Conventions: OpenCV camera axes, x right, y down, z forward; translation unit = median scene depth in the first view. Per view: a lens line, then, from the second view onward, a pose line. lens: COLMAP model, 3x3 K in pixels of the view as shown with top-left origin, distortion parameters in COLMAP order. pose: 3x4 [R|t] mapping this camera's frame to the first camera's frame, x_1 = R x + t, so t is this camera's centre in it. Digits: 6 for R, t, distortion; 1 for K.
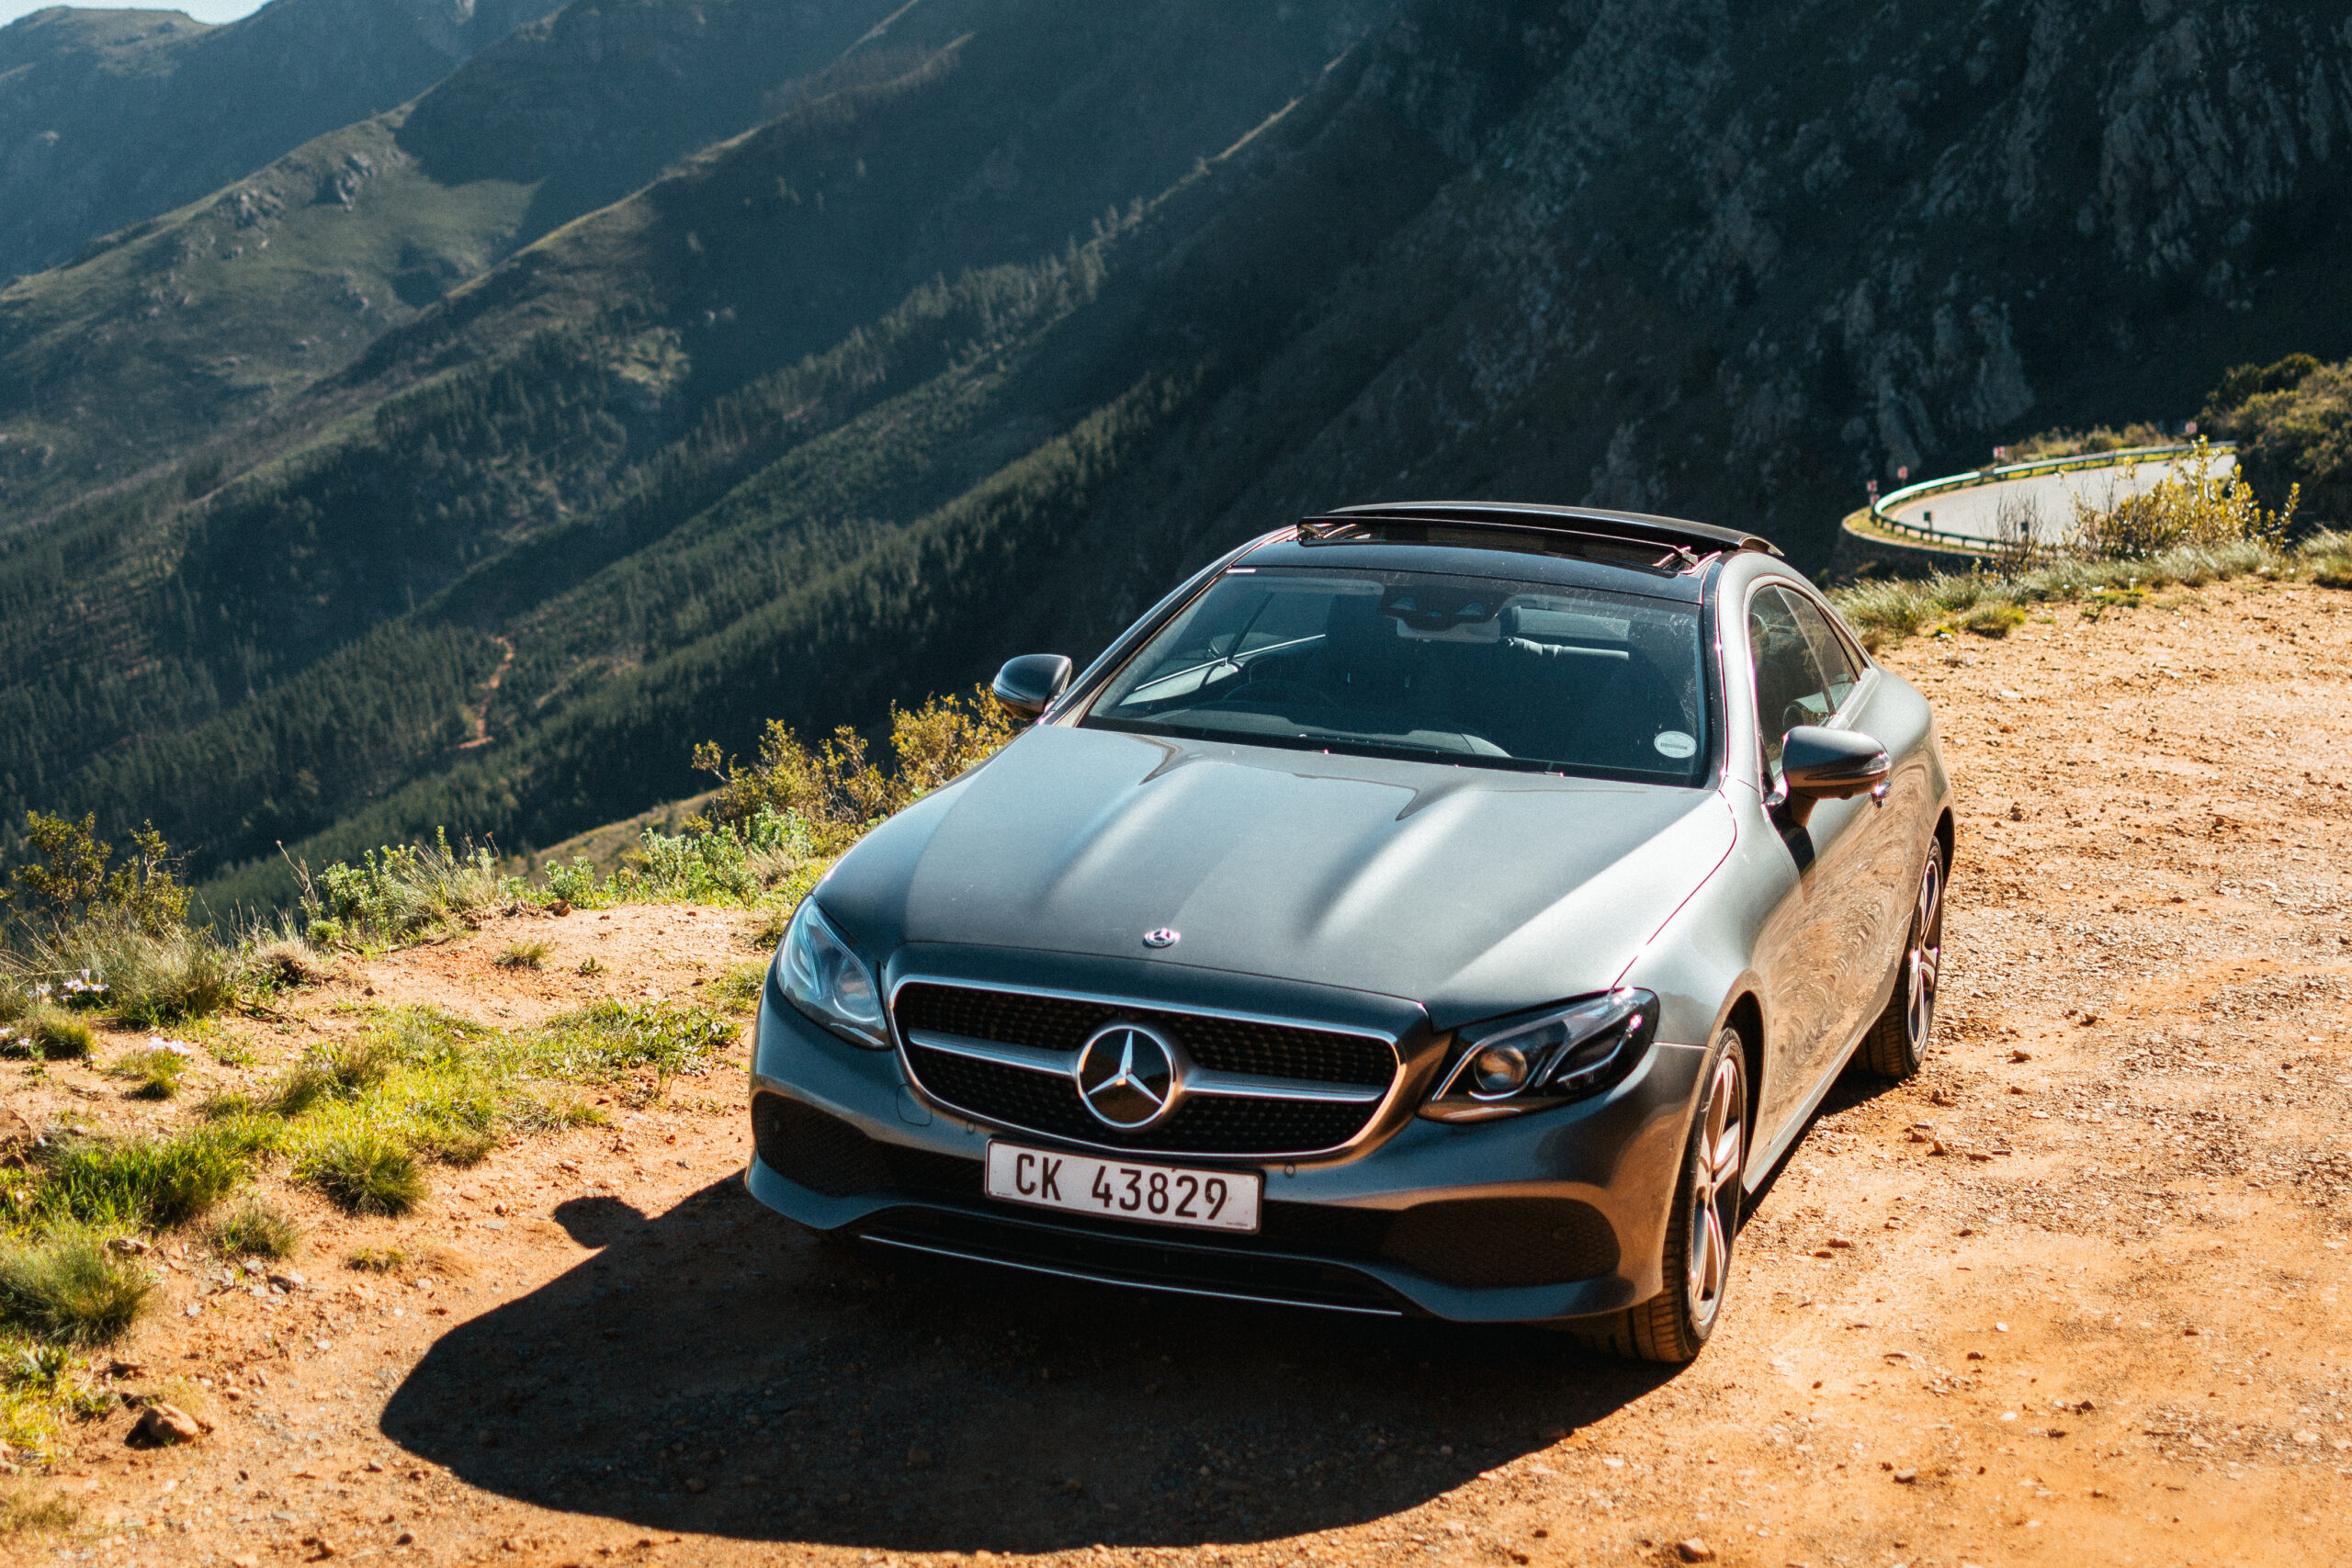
lens RADIAL K [[3802.1, 0, 1208.2], [0, 3802.1, 798.4], [0, 0, 1]] dist [0.028150, 0.000000]
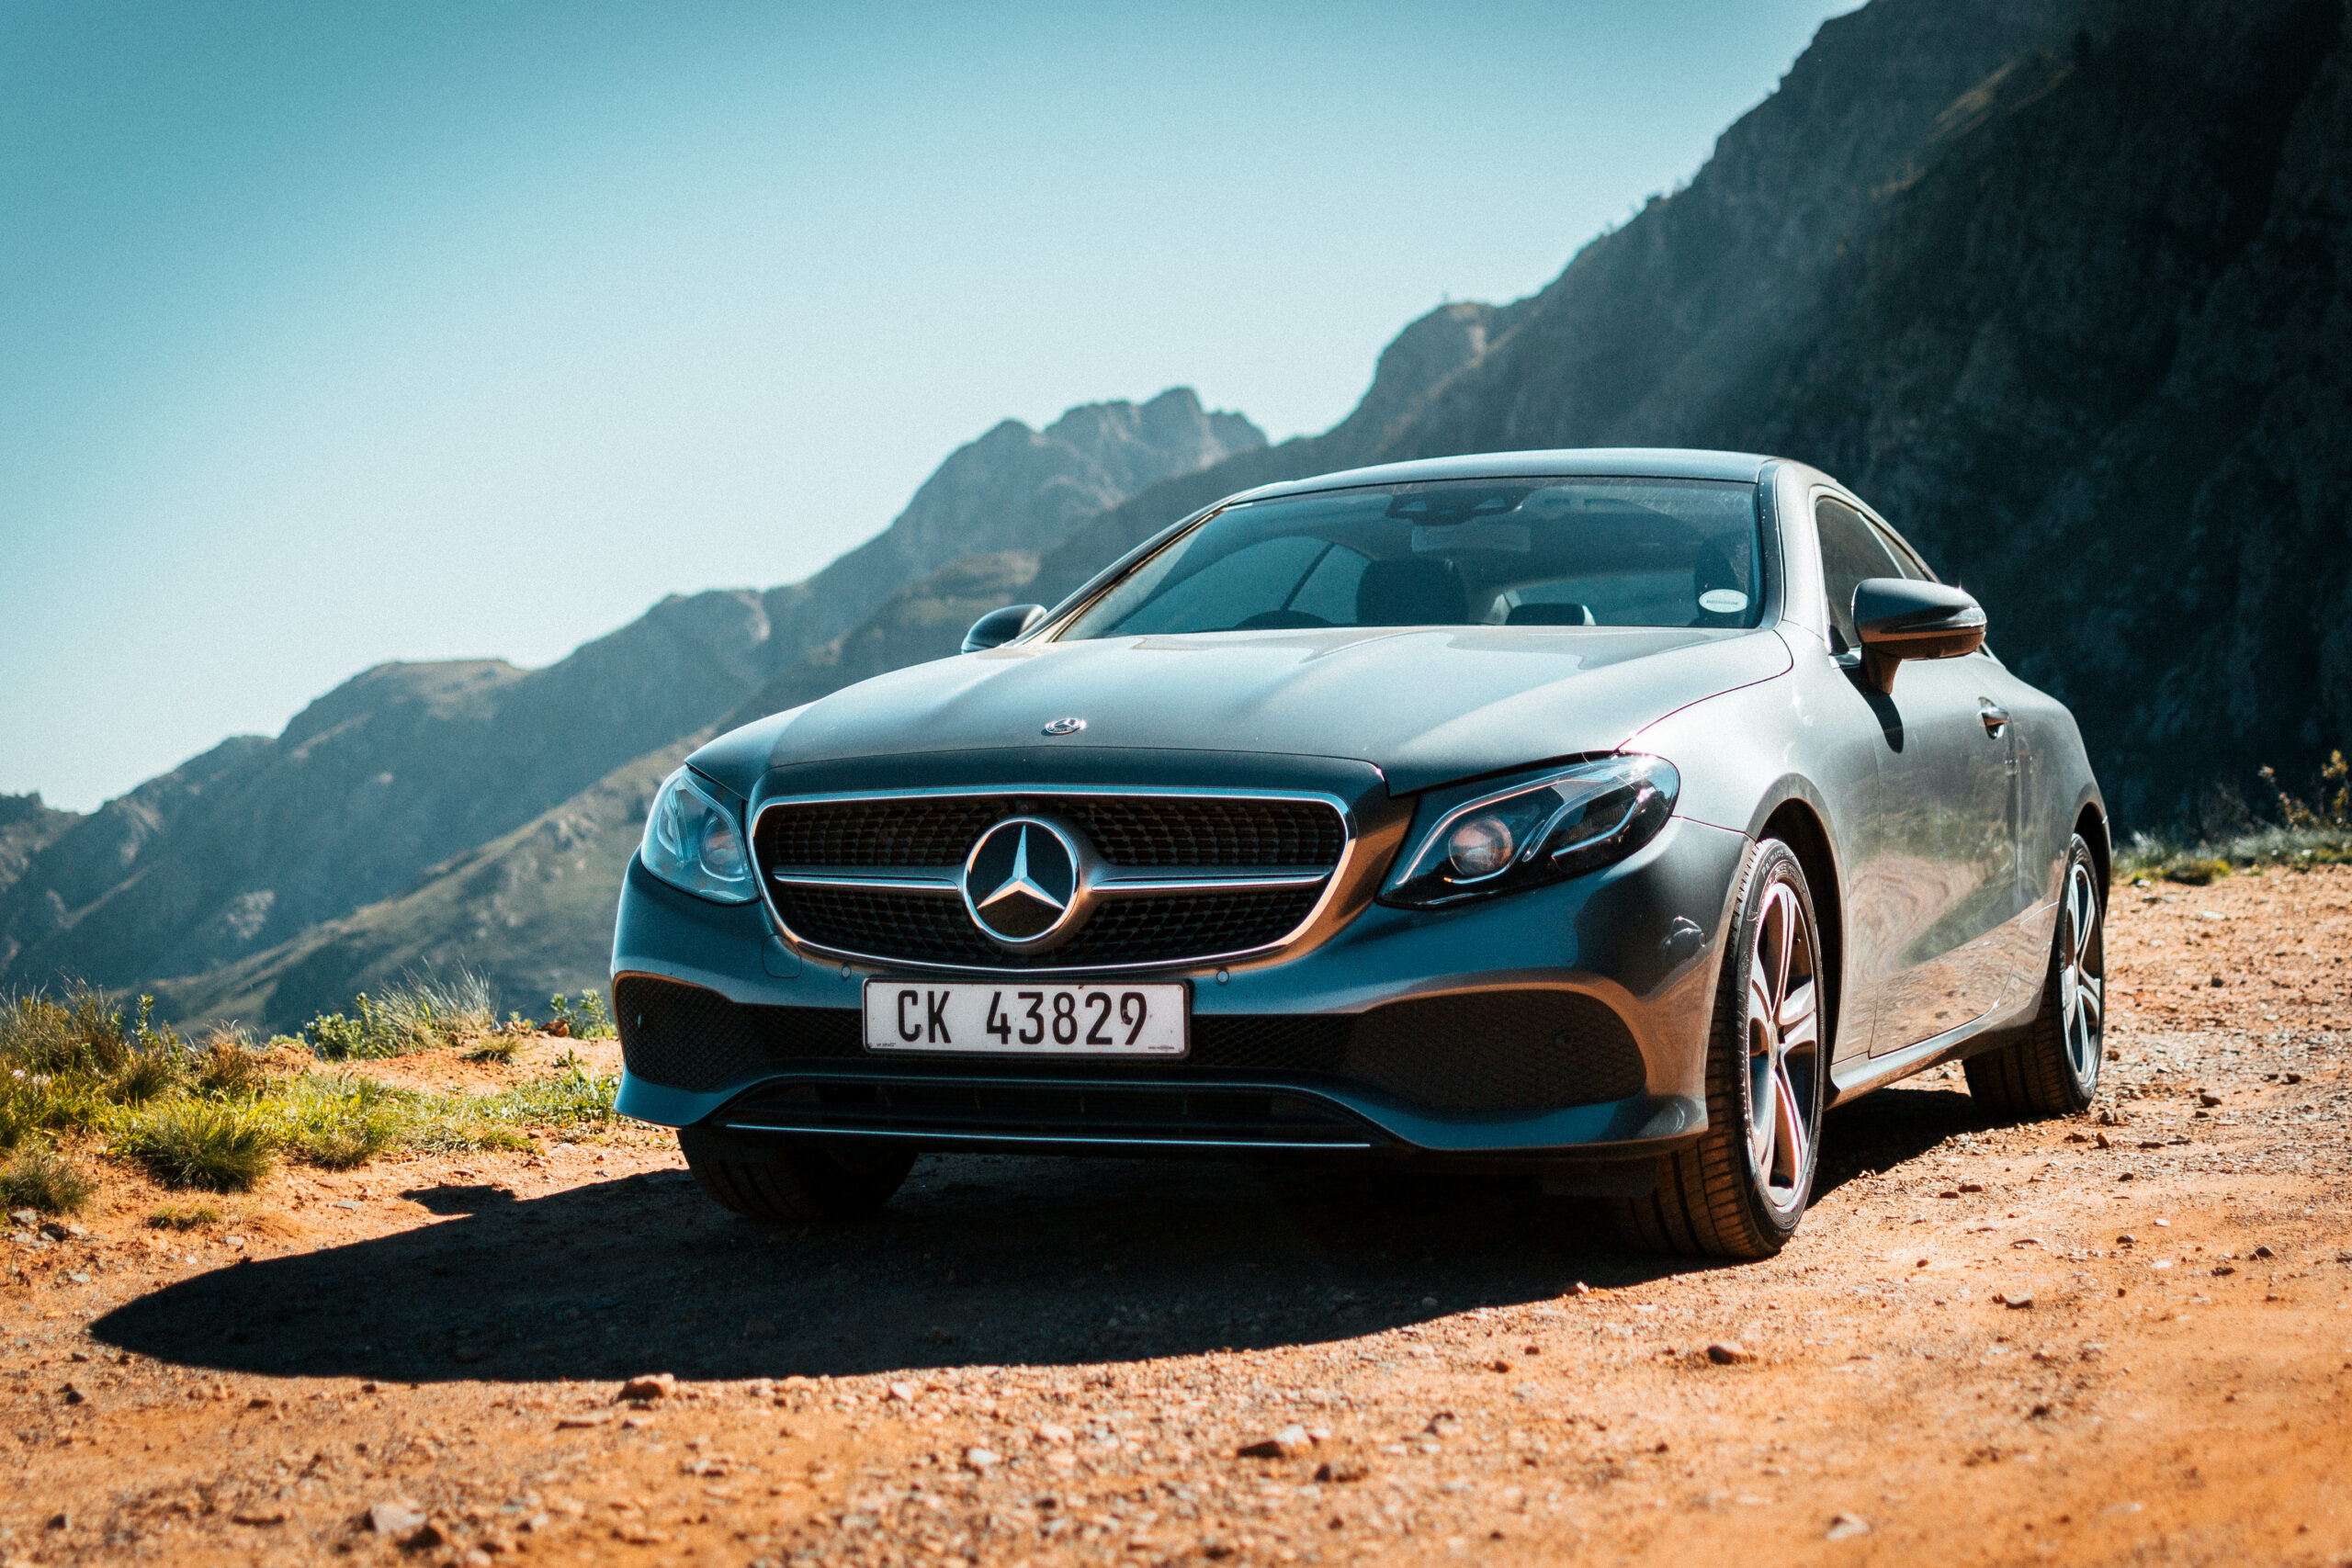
lens RADIAL K [[3639.5, 0, 1179.3], [0, 3639.5, 782.2], [0, 0, 1]] dist [0.027681, 0.000000]
pose [[0.995198, -0.060017, -0.077326, 0.067412], [0.047207, 0.986313, -0.157982, 0.161593], [0.085750, 0.153573, 0.984410, 0.209612]]
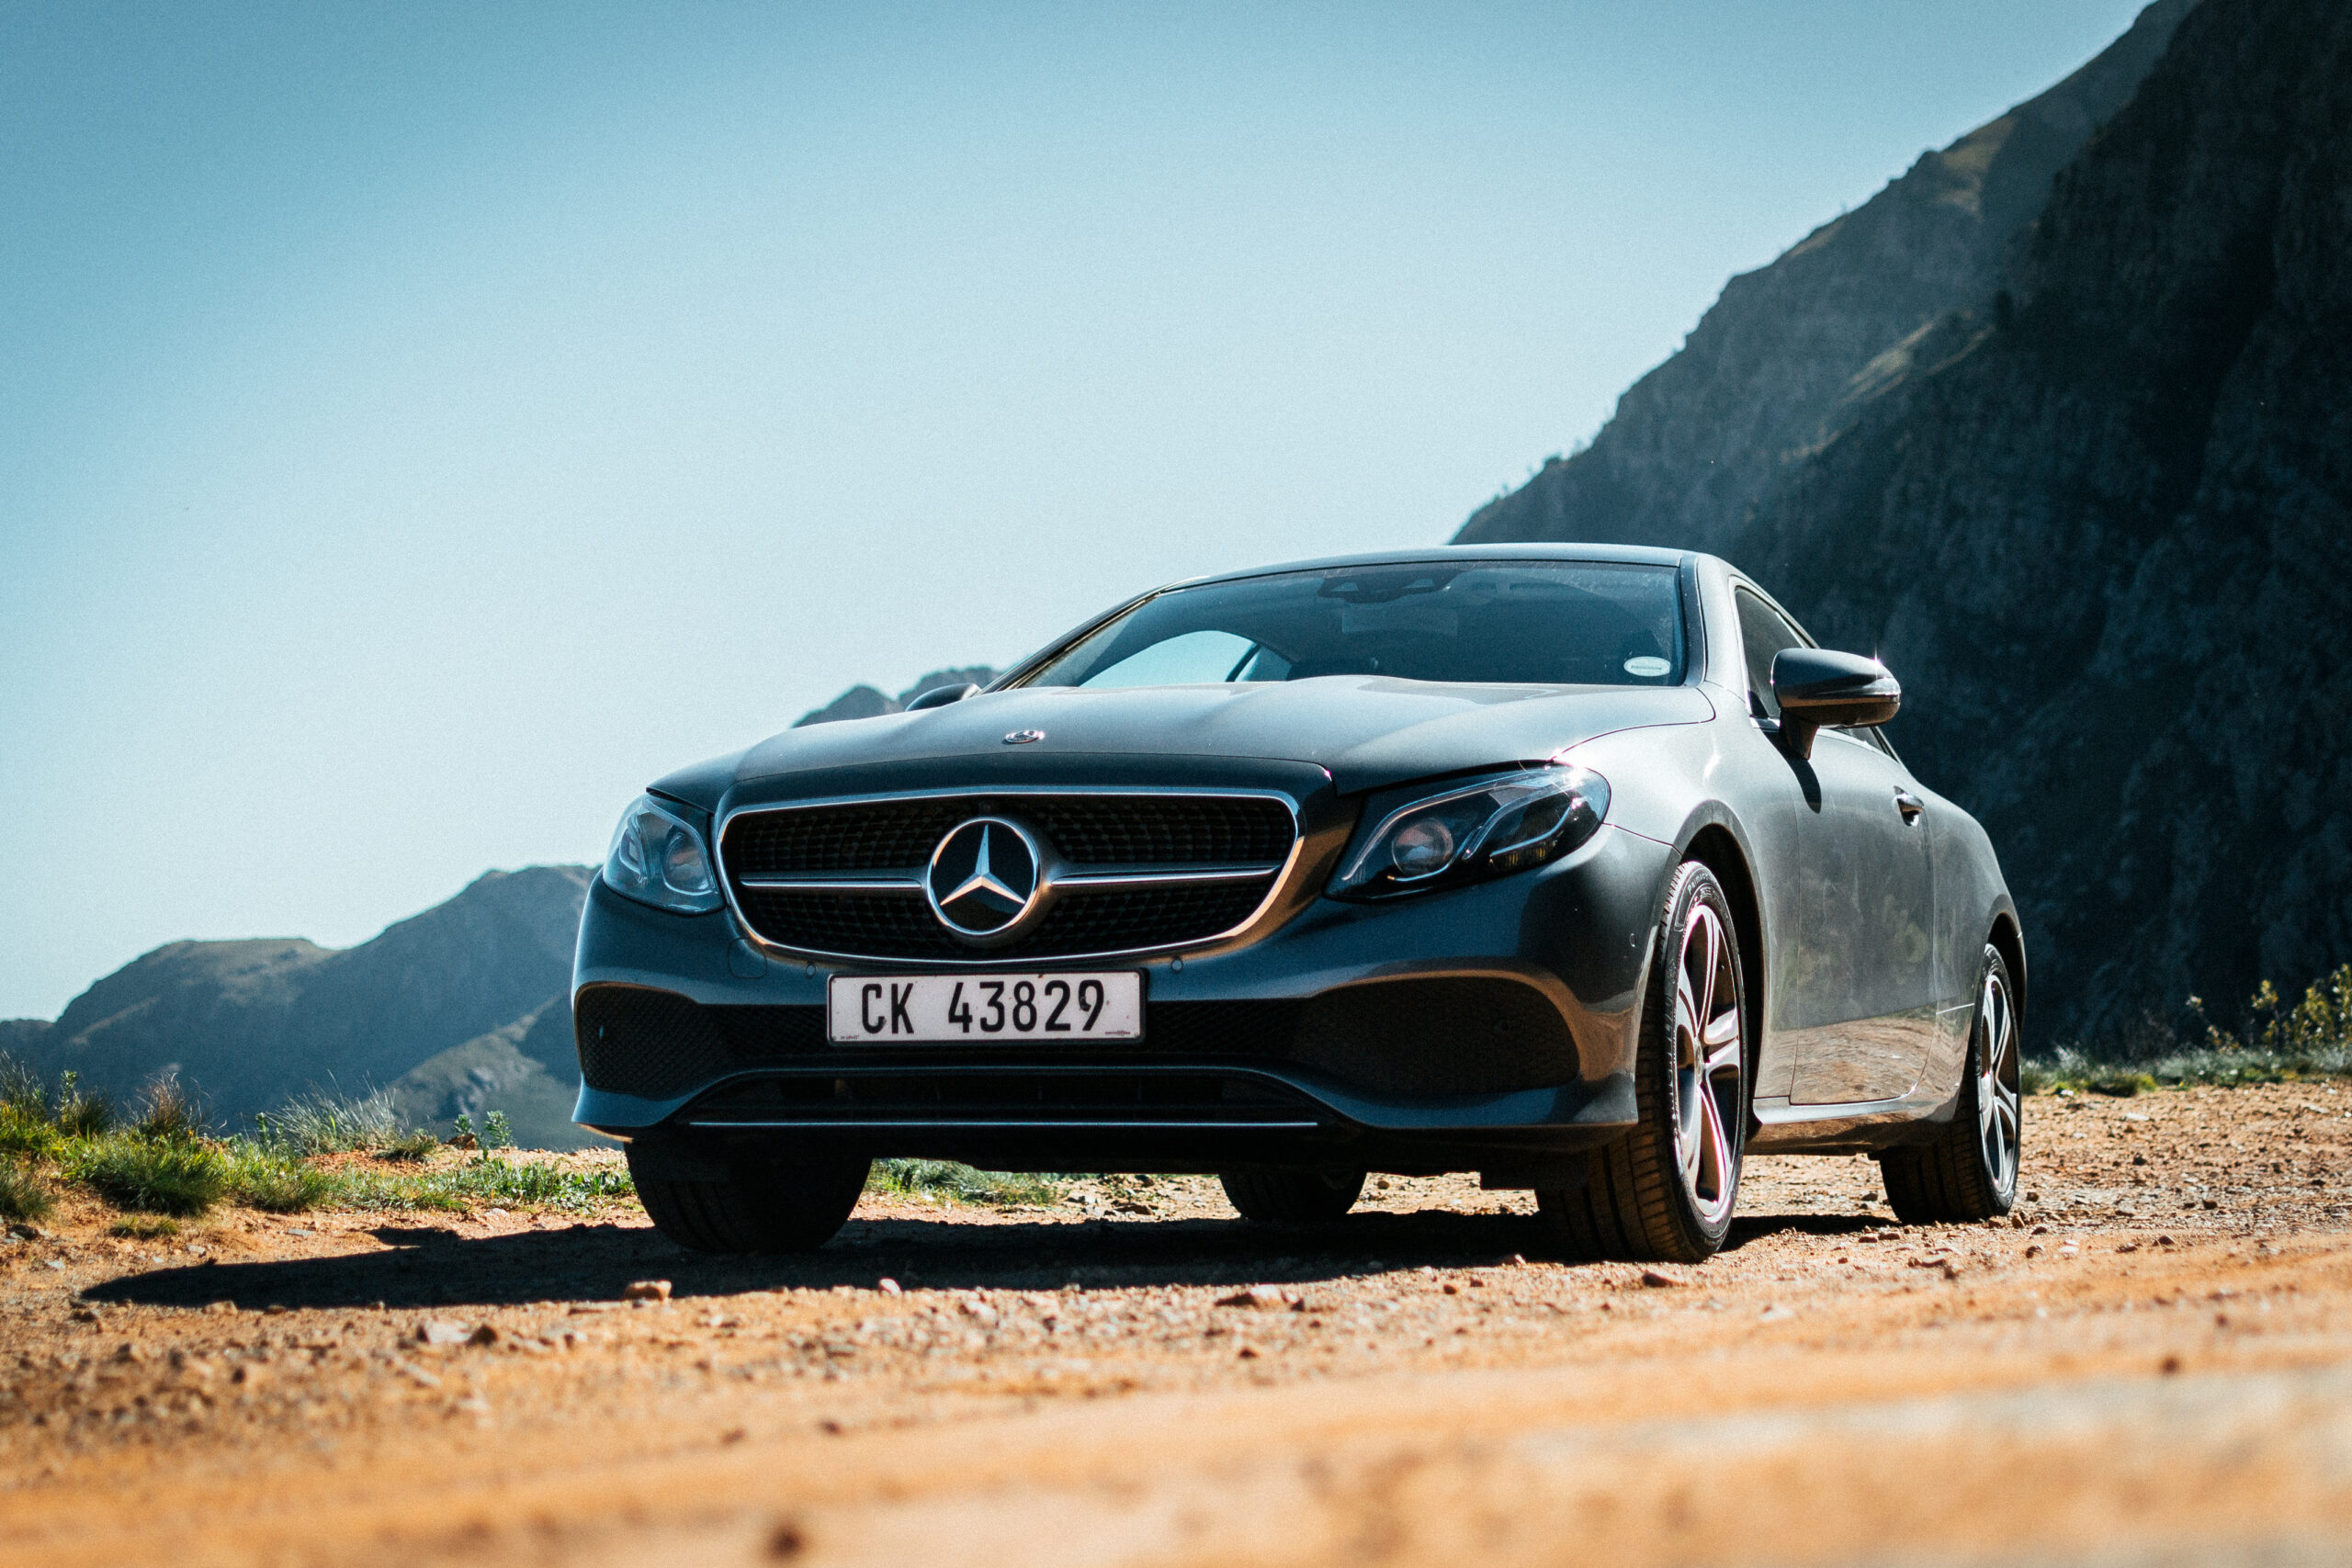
lens RADIAL K [[3931.6, 0, 1181.3], [0, 3931.6, 782.2], [0, 0, 1]] dist [0.024532, 0.000000]
pose [[0.997772, -0.055196, -0.037479, 0.051927], [0.045103, 0.971979, -0.230700, 0.234964], [0.049162, 0.228495, 0.972303, 0.127464]]
